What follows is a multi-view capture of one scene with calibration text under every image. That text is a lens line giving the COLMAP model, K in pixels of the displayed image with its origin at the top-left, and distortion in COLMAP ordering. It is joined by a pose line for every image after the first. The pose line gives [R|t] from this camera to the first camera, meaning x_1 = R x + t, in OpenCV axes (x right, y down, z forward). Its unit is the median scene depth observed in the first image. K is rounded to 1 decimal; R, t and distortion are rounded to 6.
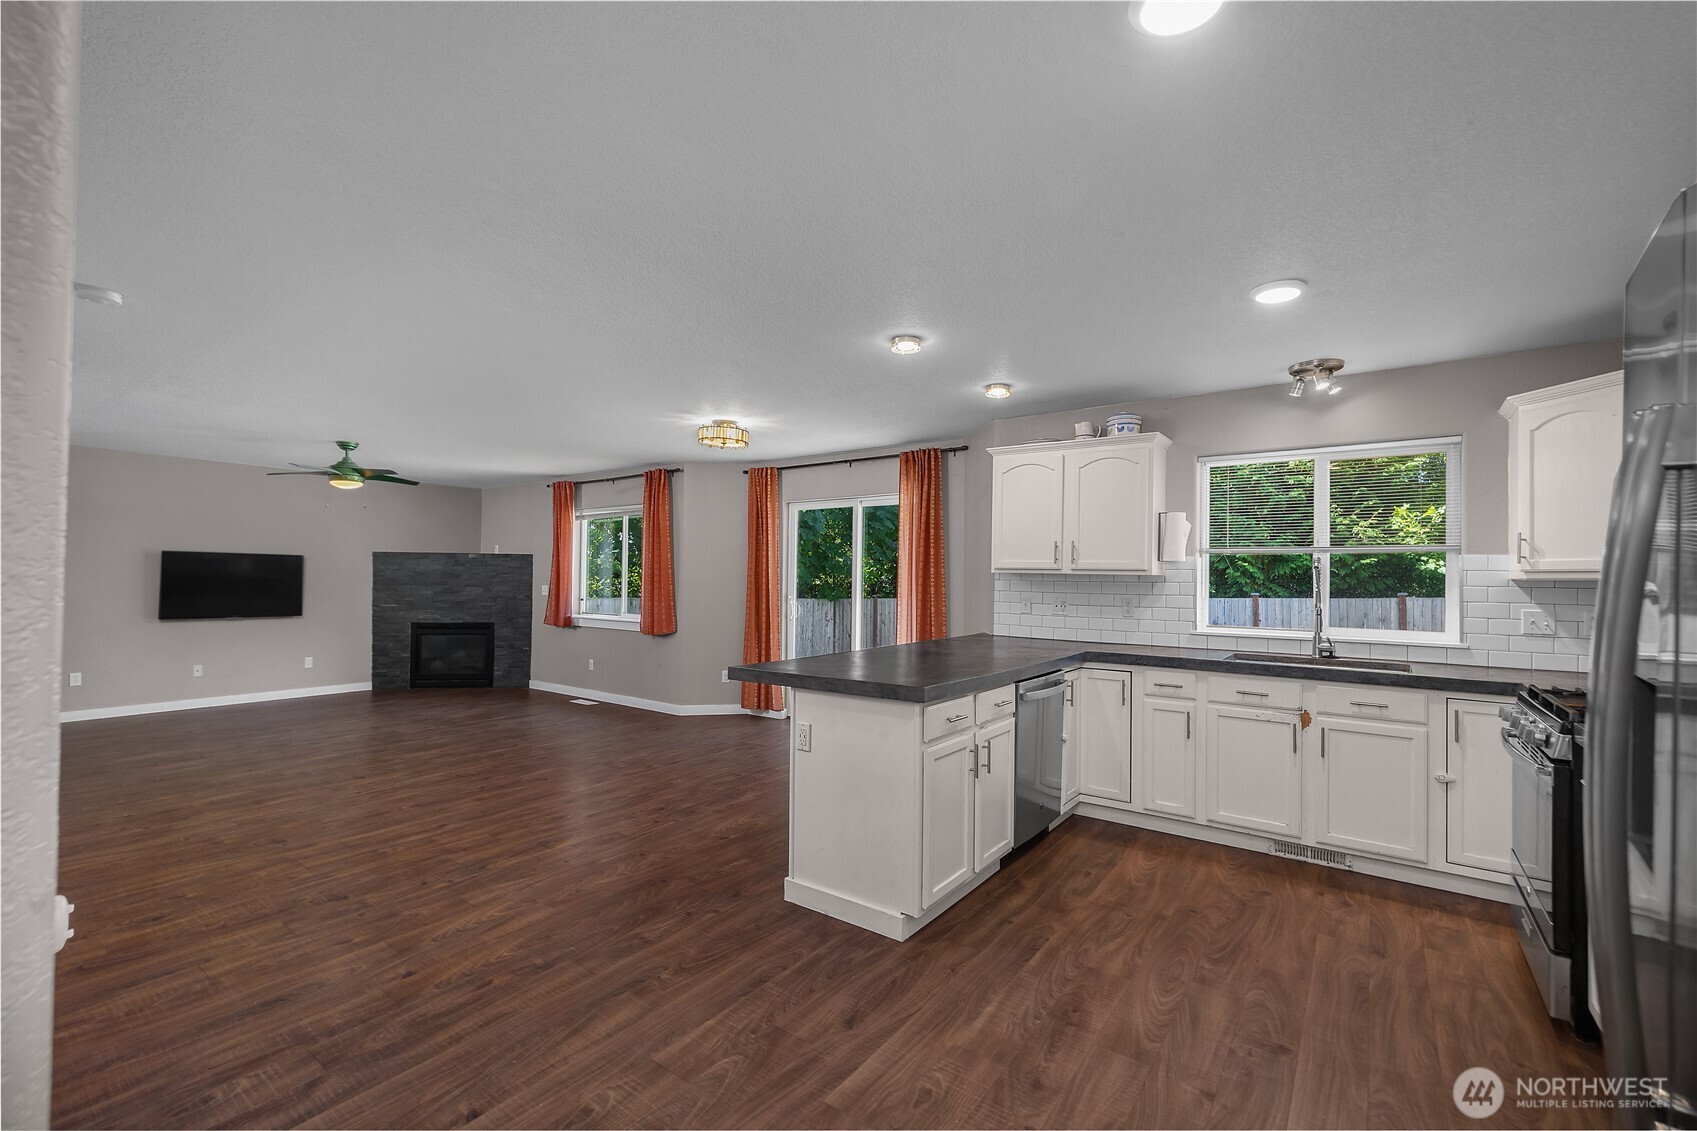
lens RADIAL K [[752.2, 0, 831.3], [0, 752.2, 562.1], [0, 0, 1]] dist [0.007241, -0.001522]
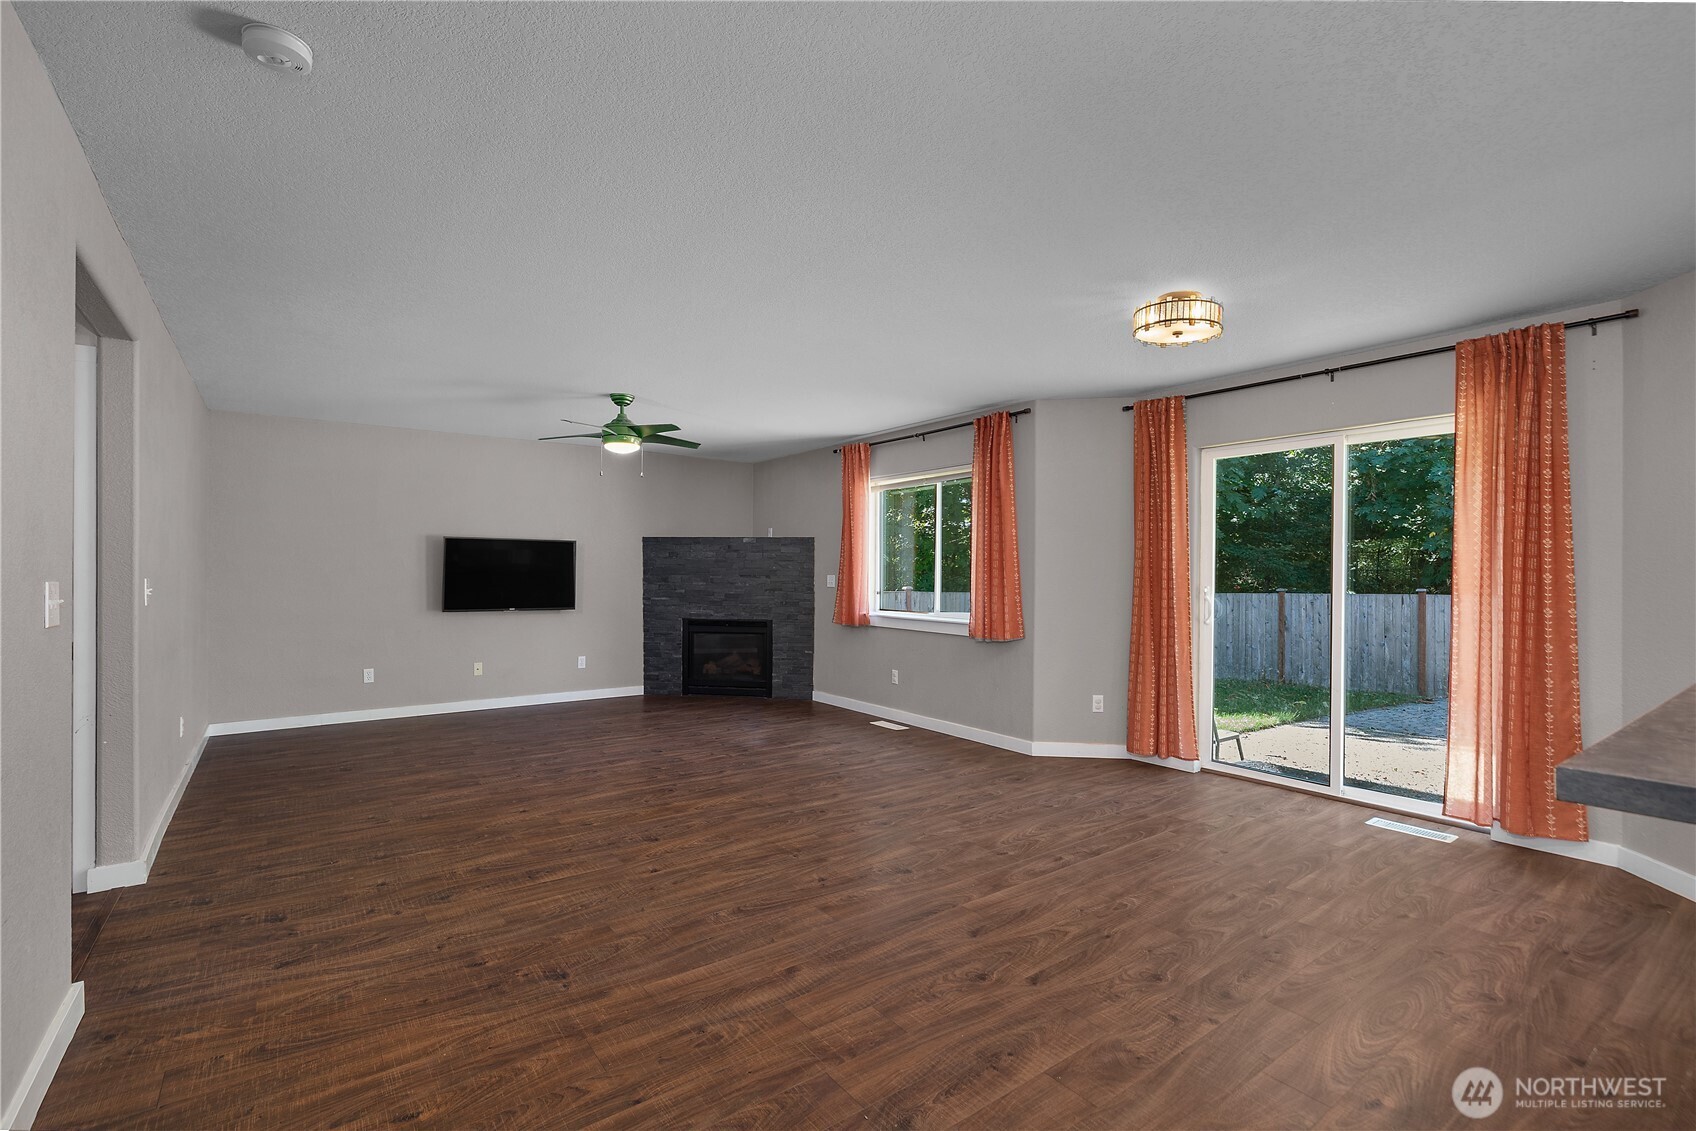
lens RADIAL K [[771.6, 0, 815.2], [0, 771.6, 564.3], [0, 0, 1]] dist [-0.007746, 0.003034]
pose [[0.954315, -0.006585, -0.298729, -0.207509], [0.009837, 0.999908, 0.009381, 0.016053], [0.298640, -0.011891, 0.954292, 0.284211]]
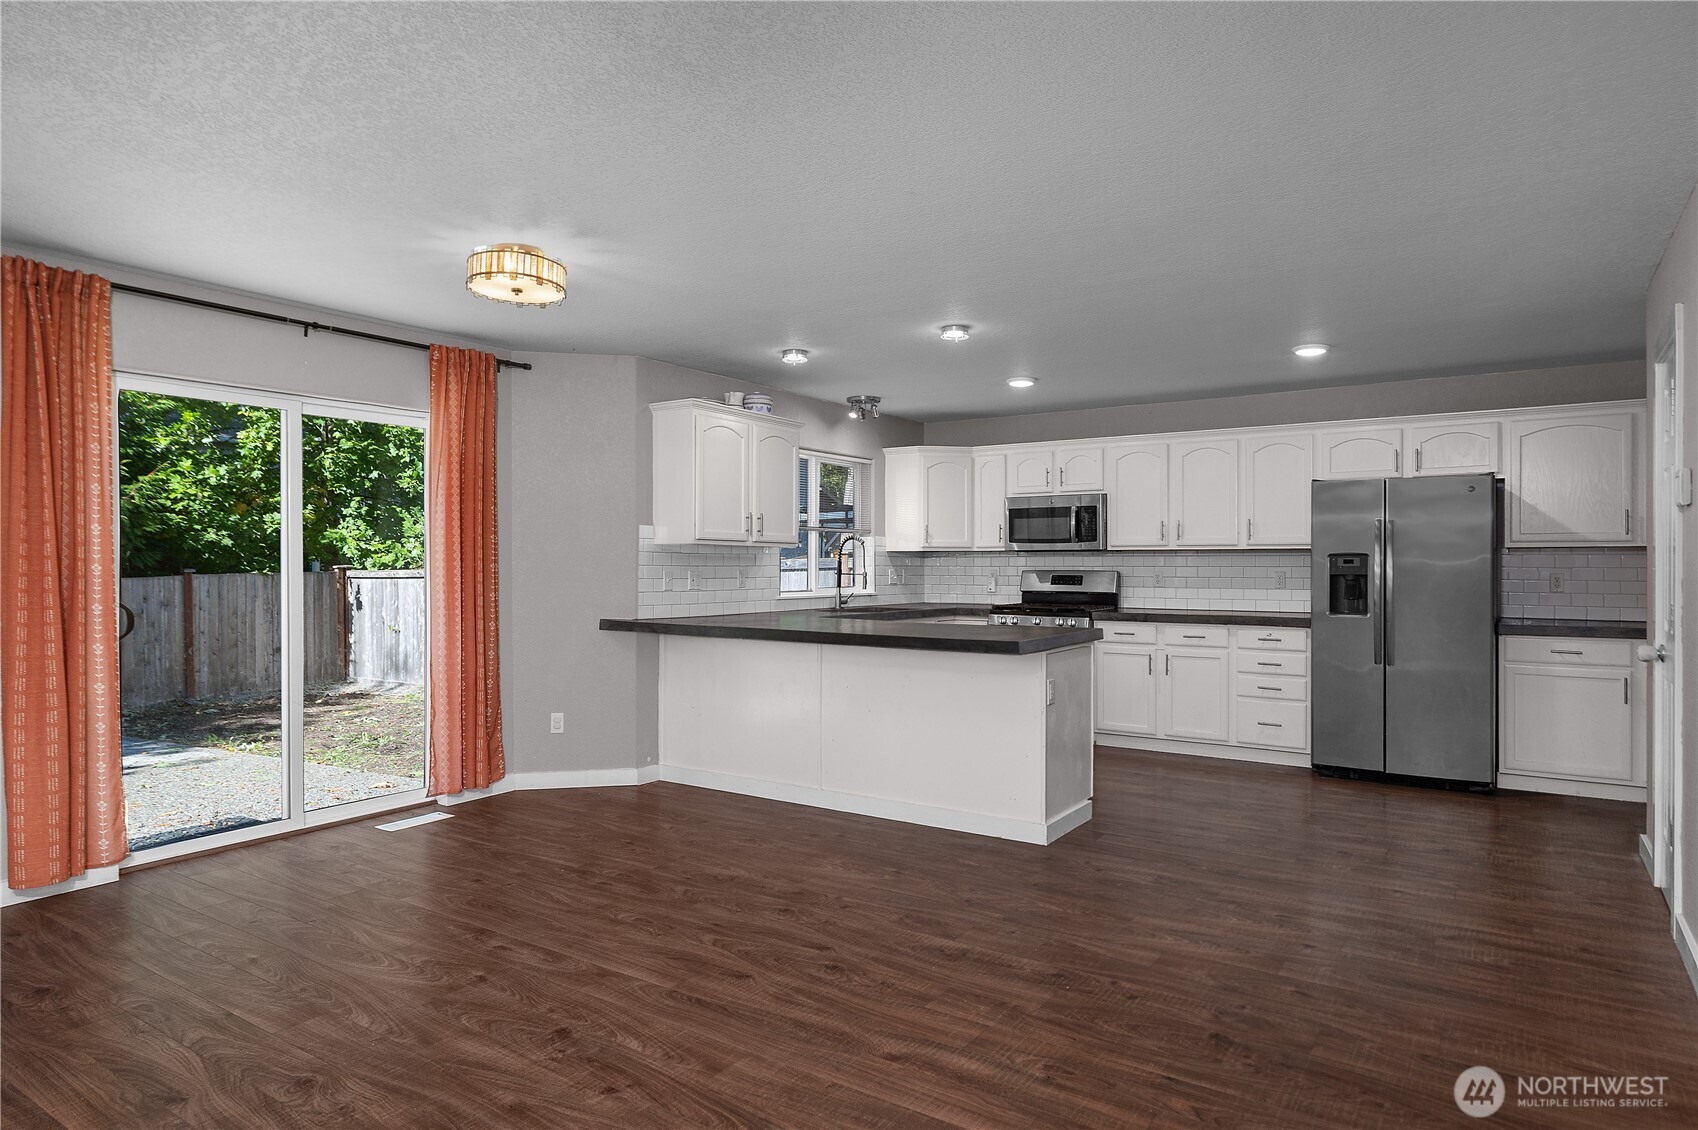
lens RADIAL K [[988.1, 0, 900.8], [0, 988.1, 576.6], [0, 0, 1]] dist [0.005812, -0.006139]
pose [[-0.098489, -0.022087, 0.994893, -0.751686], [-0.022762, 0.999542, 0.019937, 0.018860], [-0.994878, -0.020683, -0.098946, 0.701966]]
